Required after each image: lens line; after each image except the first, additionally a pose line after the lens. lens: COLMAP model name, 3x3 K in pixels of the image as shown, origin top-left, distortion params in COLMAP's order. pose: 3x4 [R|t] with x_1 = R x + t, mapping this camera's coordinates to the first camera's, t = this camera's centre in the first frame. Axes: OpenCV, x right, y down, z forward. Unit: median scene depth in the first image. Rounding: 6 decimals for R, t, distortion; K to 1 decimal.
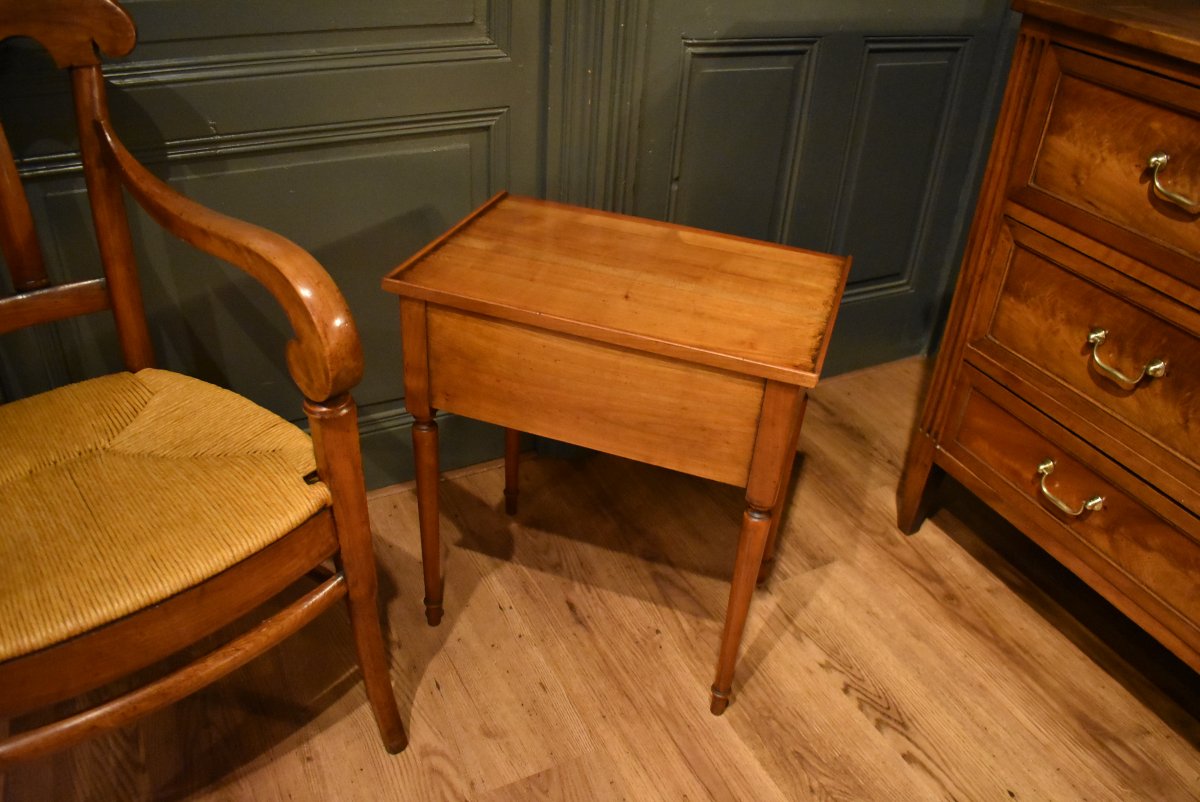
lens RADIAL K [[928.6, 0, 600.0], [0, 928.6, 401.0], [0, 0, 1]] dist [-0.099583, 0.009063]
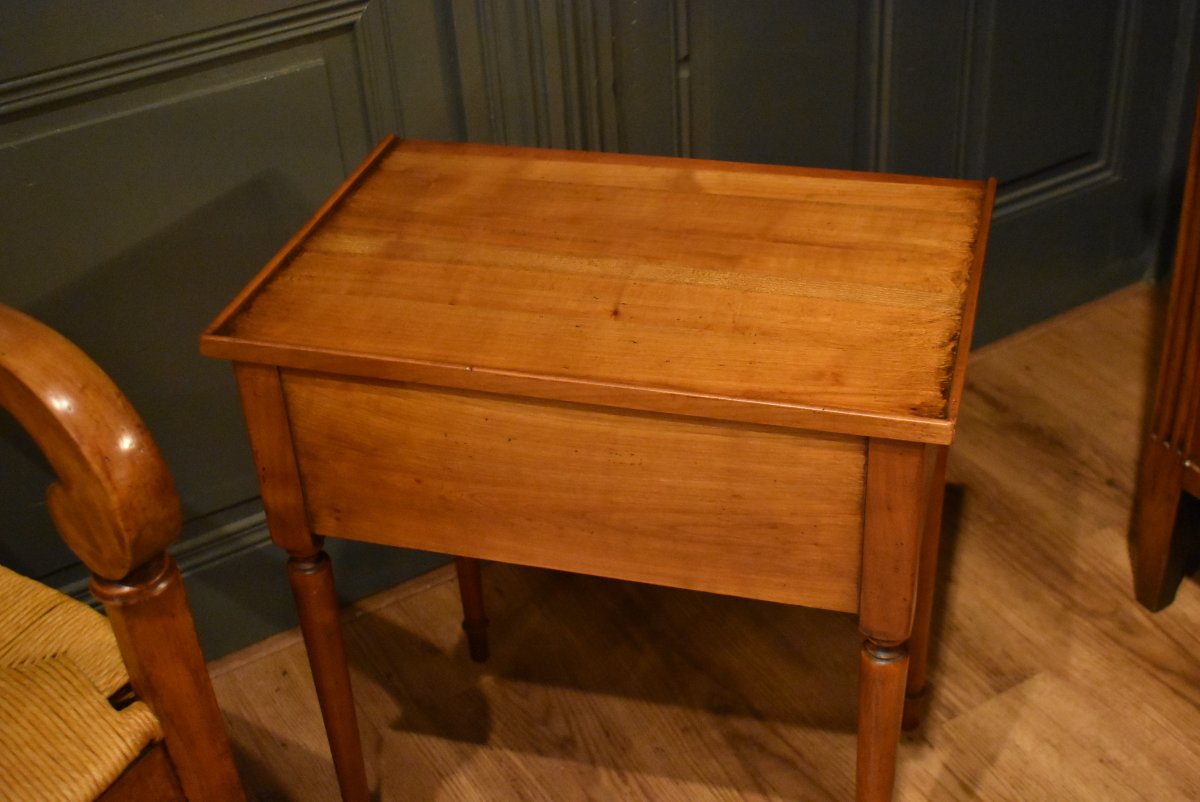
lens RADIAL K [[1560.2, 0, 600.0], [0, 1560.2, 401.0], [0, 0, 1]] dist [-0.048272, -0.010024]
pose [[0.991694, -0.127150, -0.019382, 0.026186], [0.127543, 0.991619, 0.020604, -0.067091], [0.016600, -0.022905, 0.999600, 0.010379]]
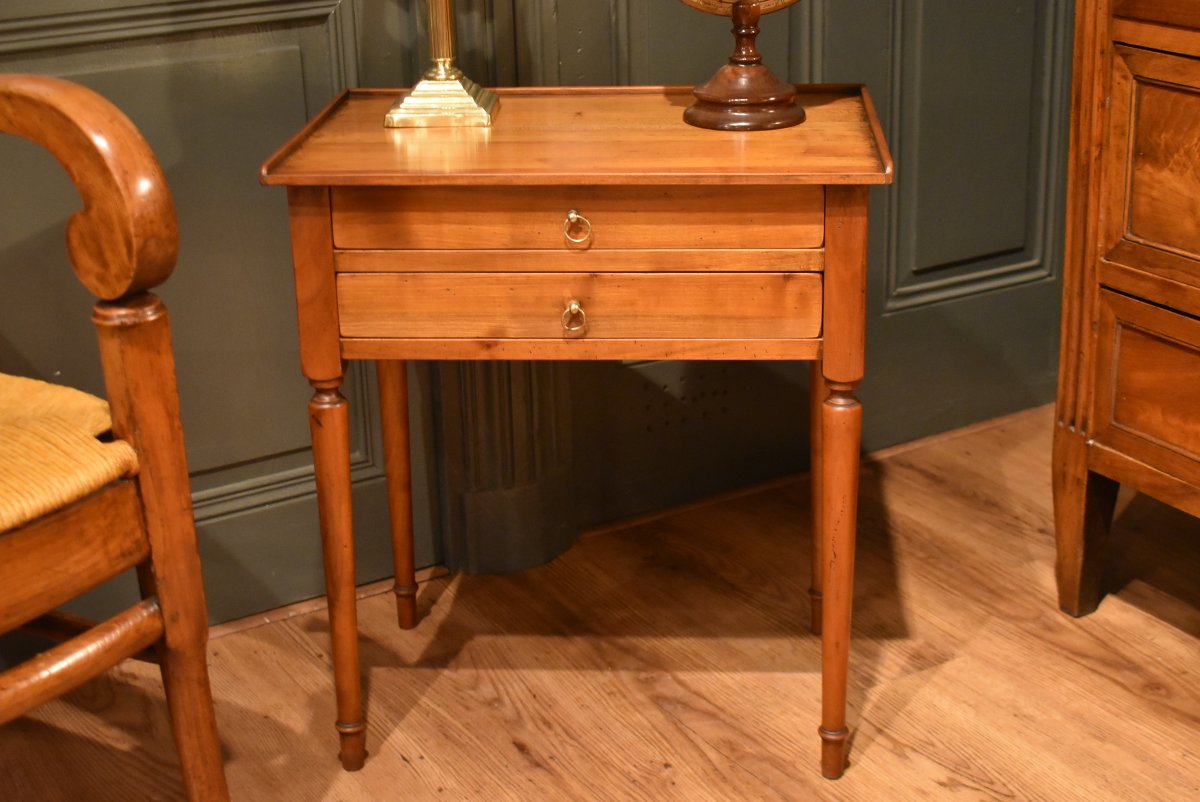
lens RADIAL K [[1864.3, 0, 600.0], [0, 1864.3, 401.0], [0, 0, 1]] dist [-0.027042, 0.038580]
pose [[0.994574, -0.100156, 0.028135, 0.009362], [0.103864, 0.971351, -0.213749, 0.300543], [-0.005921, 0.215512, 0.976483, -0.266227]]
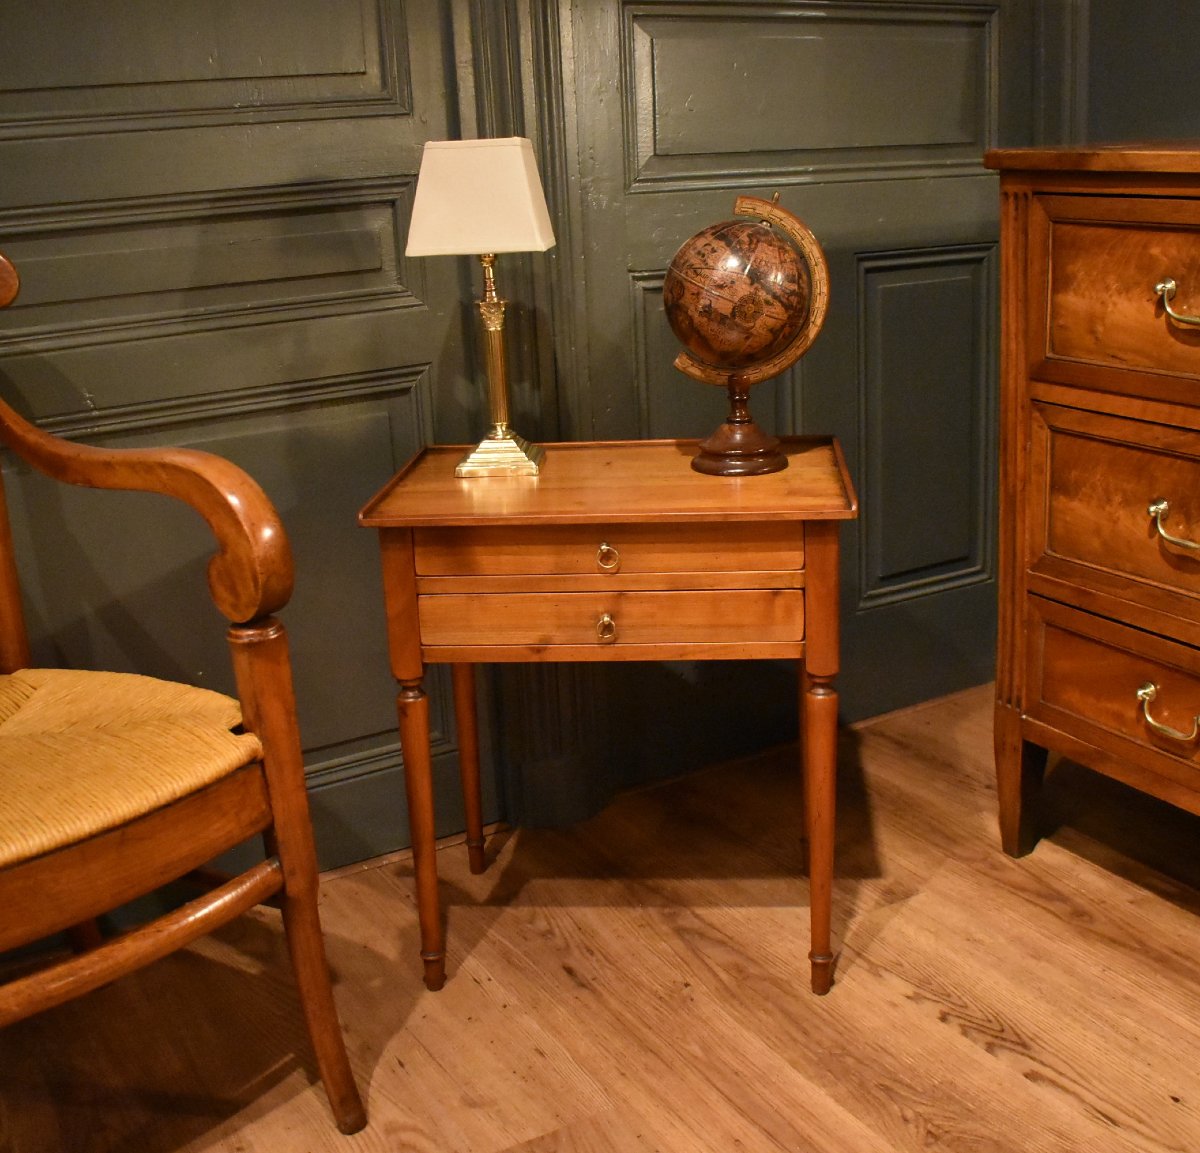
lens RADIAL K [[1513.5, 0, 581.9], [0, 1513.5, 574.1], [0, 0, 1]] dist [-0.090058, -0.002457]
pose [[0.993504, -0.113796, 0.001010, 0.015990], [0.109565, 0.954095, -0.278742, 0.287586], [0.030756, 0.277042, 0.960365, -0.293589]]
